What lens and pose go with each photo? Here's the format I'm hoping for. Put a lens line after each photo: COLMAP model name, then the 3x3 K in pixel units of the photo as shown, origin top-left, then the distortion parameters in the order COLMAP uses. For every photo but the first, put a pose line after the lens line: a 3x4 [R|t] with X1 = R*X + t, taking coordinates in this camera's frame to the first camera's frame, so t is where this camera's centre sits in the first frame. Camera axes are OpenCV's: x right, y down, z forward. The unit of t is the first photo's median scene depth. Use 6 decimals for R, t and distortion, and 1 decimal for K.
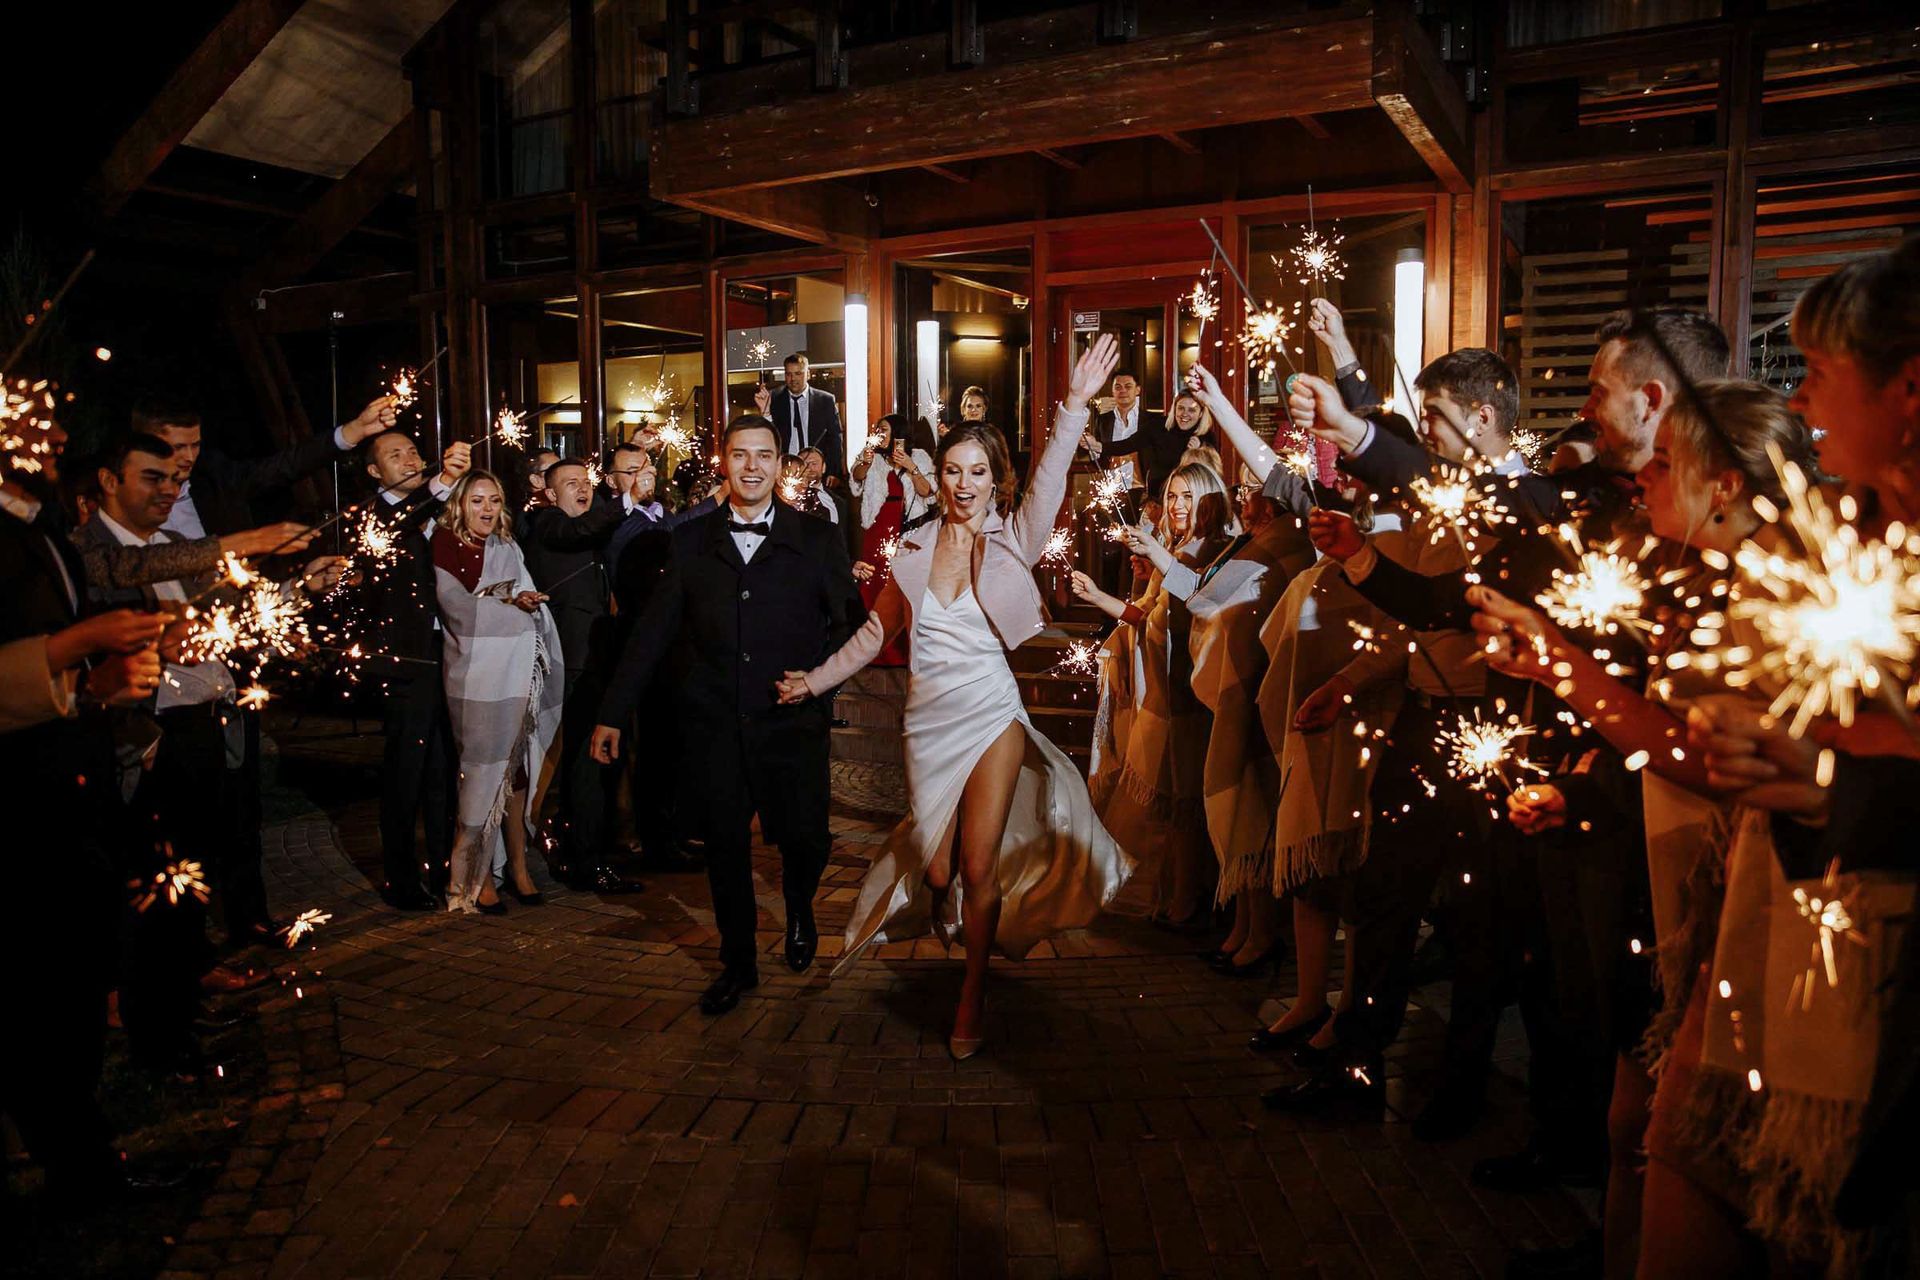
lens RADIAL K [[1431.2, 0, 960.0], [0, 1431.2, 640.0], [0, 0, 1]] dist [-0.099487, 0.124094]
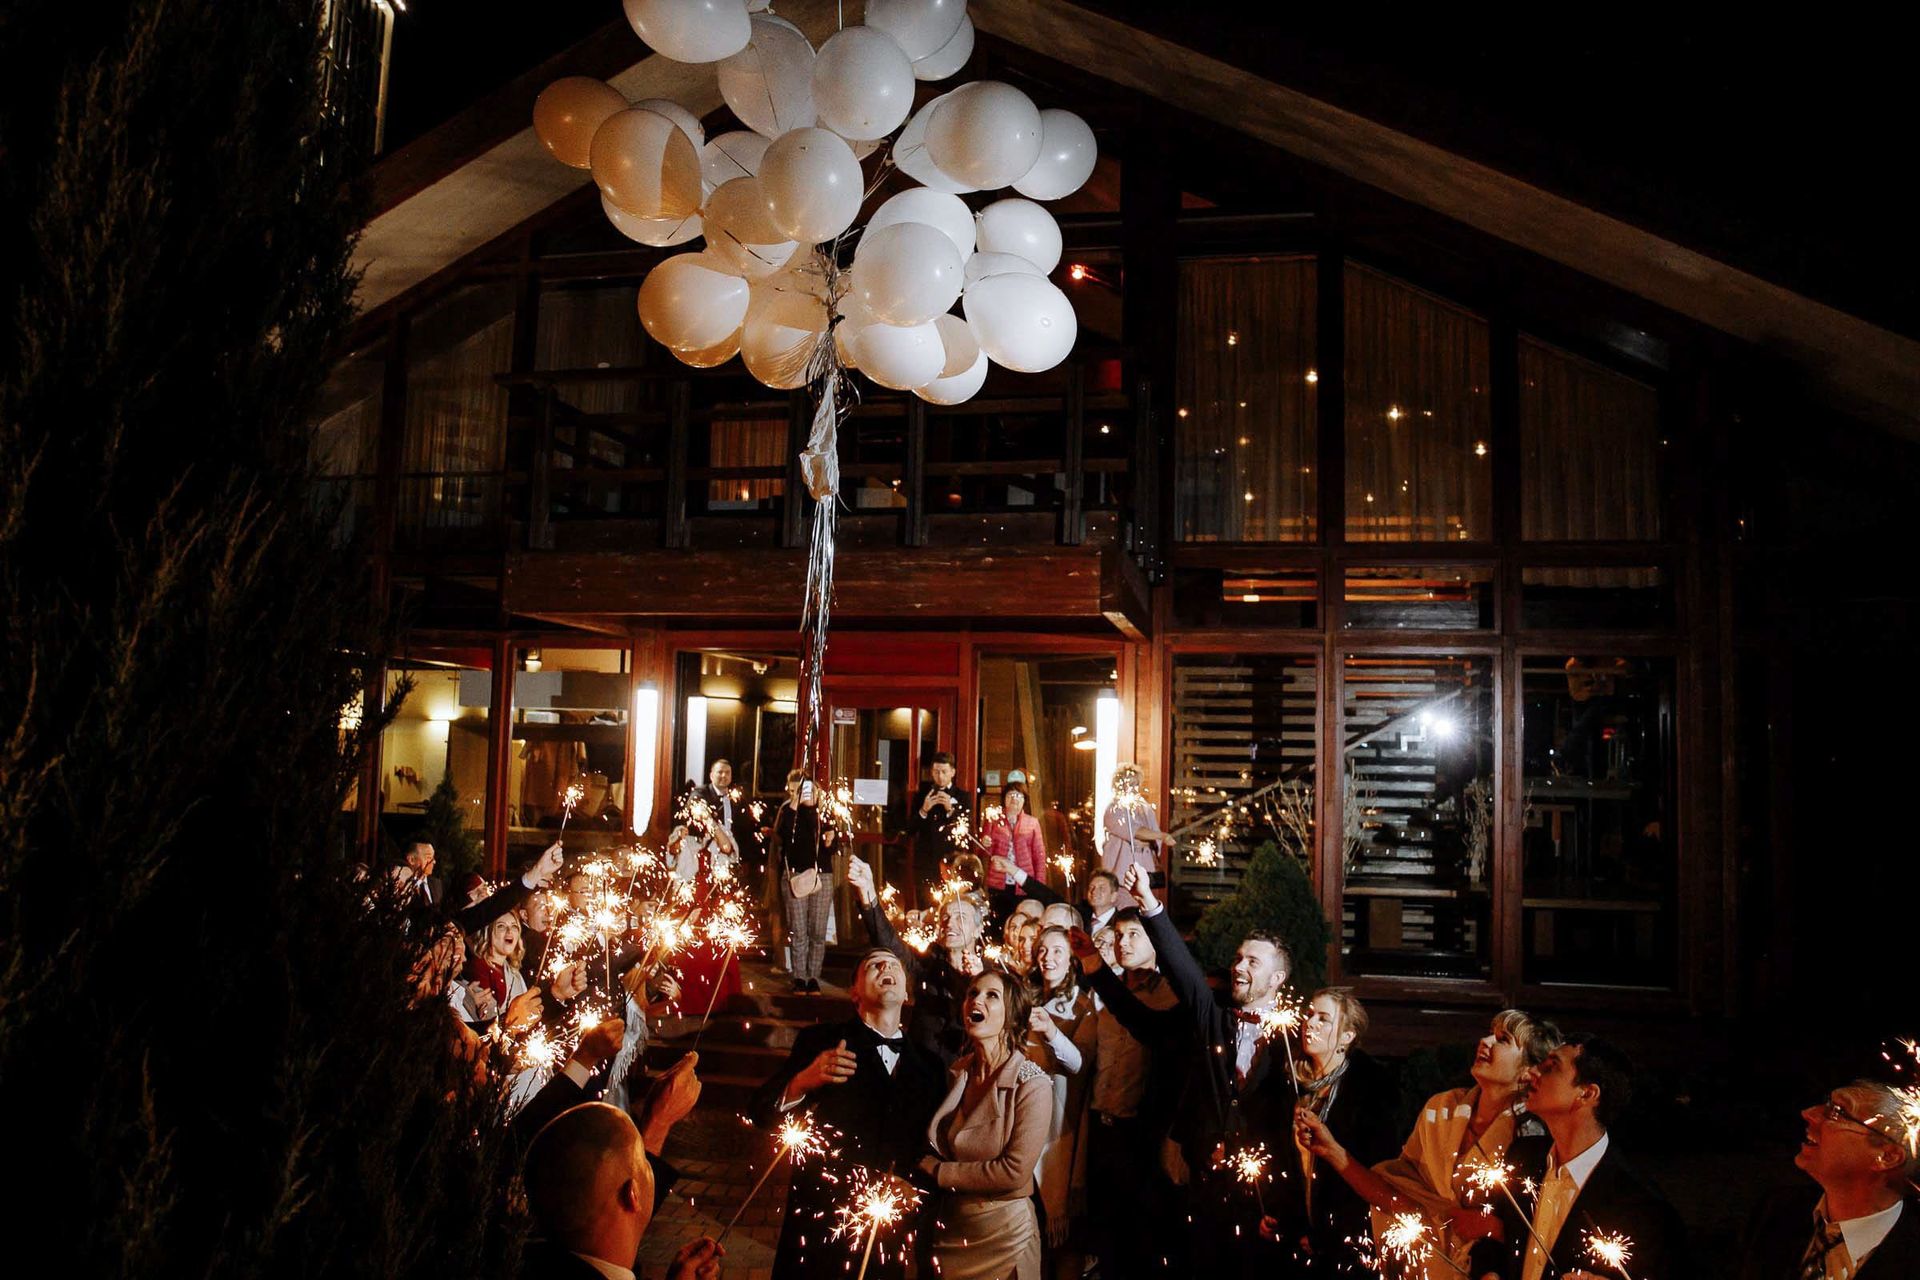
lens RADIAL K [[1431.2, 0, 960.0], [0, 1431.2, 640.0], [0, 0, 1]] dist [-0.099487, 0.124094]
pose [[0.965715, 0.054585, 0.253802, -0.122948], [-0.006430, 0.982374, -0.186813, -0.056388], [-0.259526, 0.178776, 0.949044, -0.187902]]
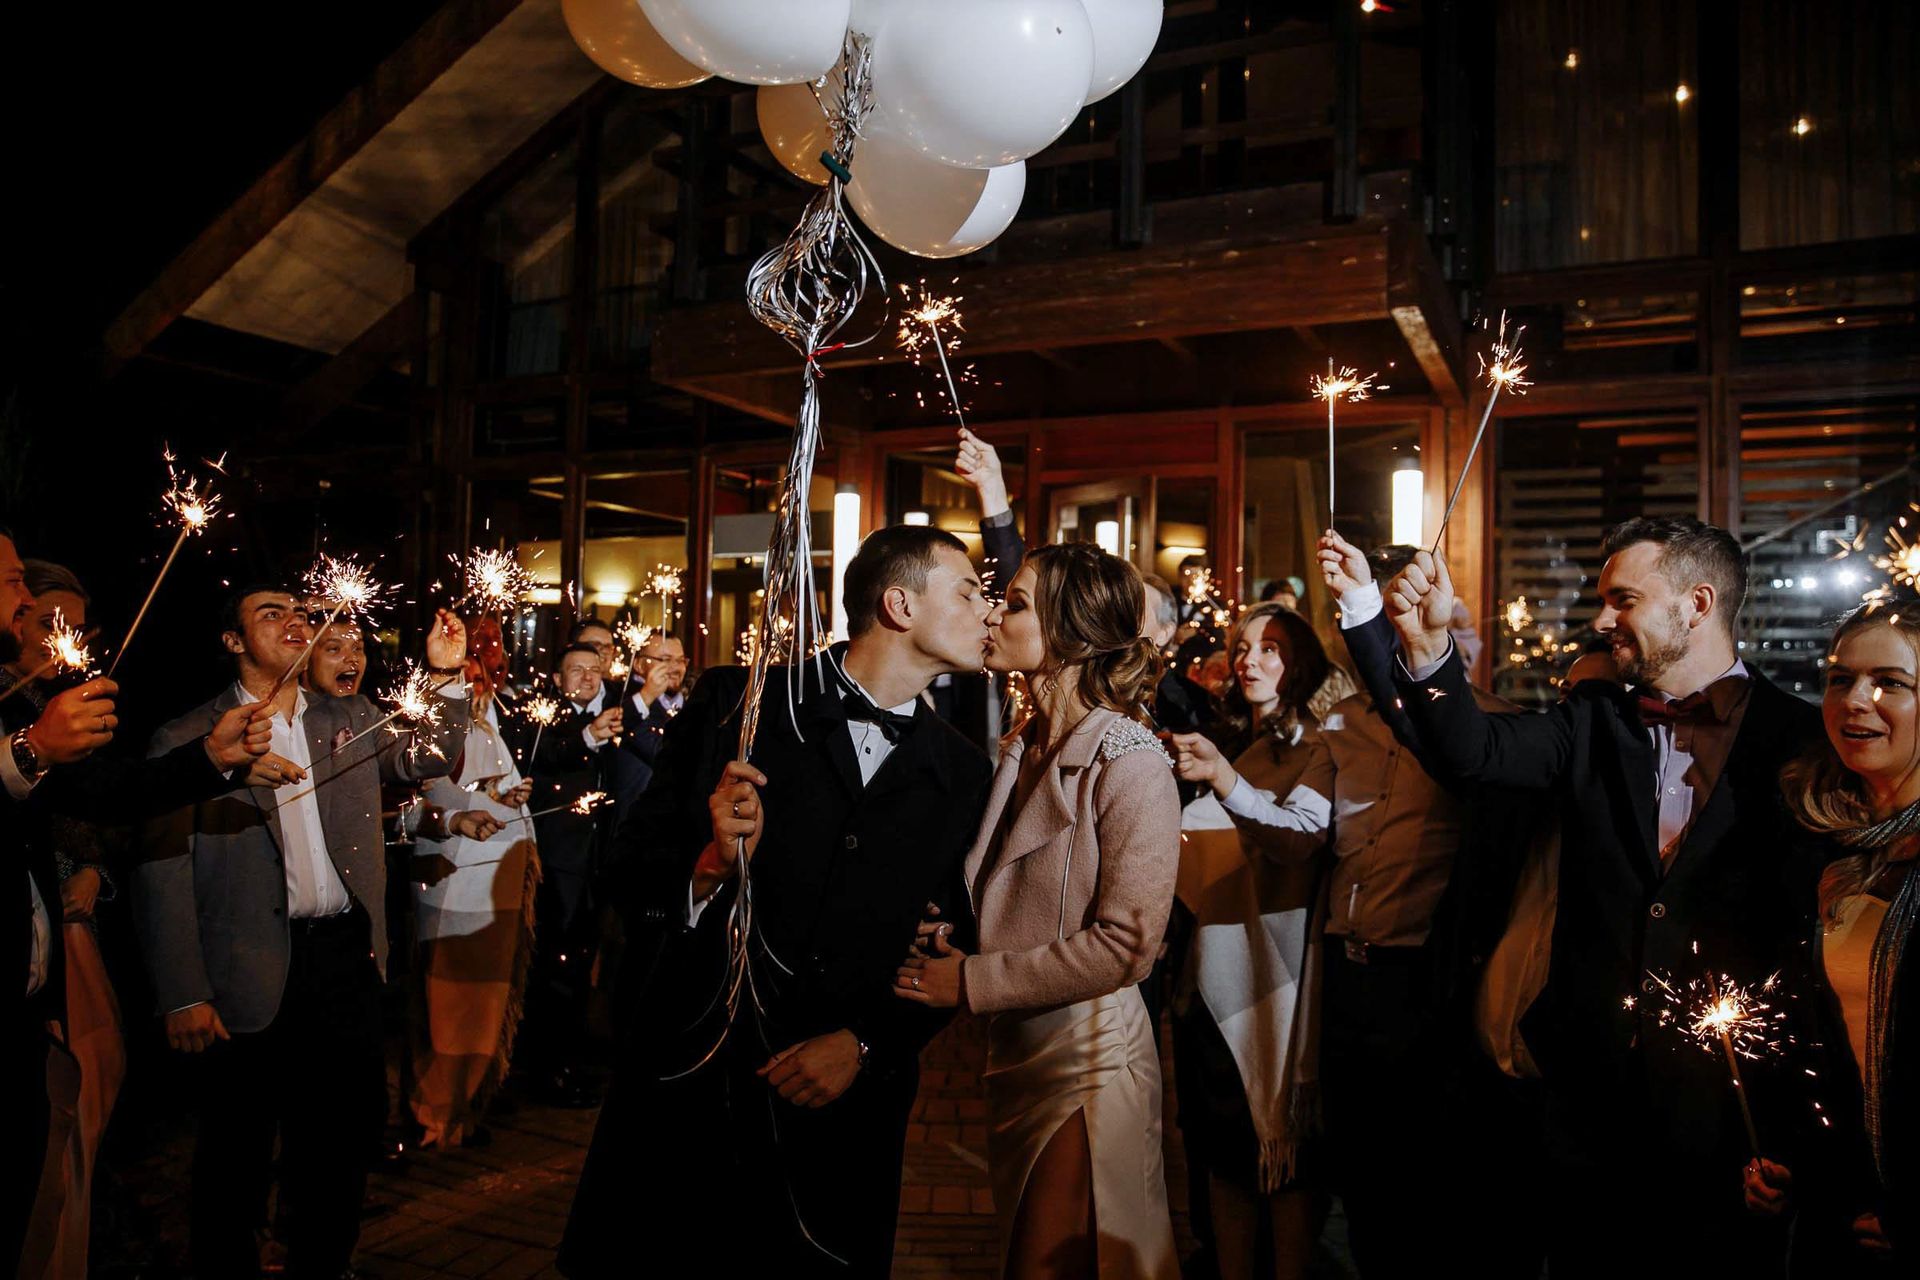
lens RADIAL K [[1398.3, 0, 960.0], [0, 1398.3, 640.0], [0, 0, 1]] dist [-0.106615, 0.109904]
pose [[0.998895, 0.032927, 0.033548, -0.023469], [-0.028201, 0.990751, -0.132728, -0.007038], [-0.037608, 0.131636, 0.990585, 0.039967]]
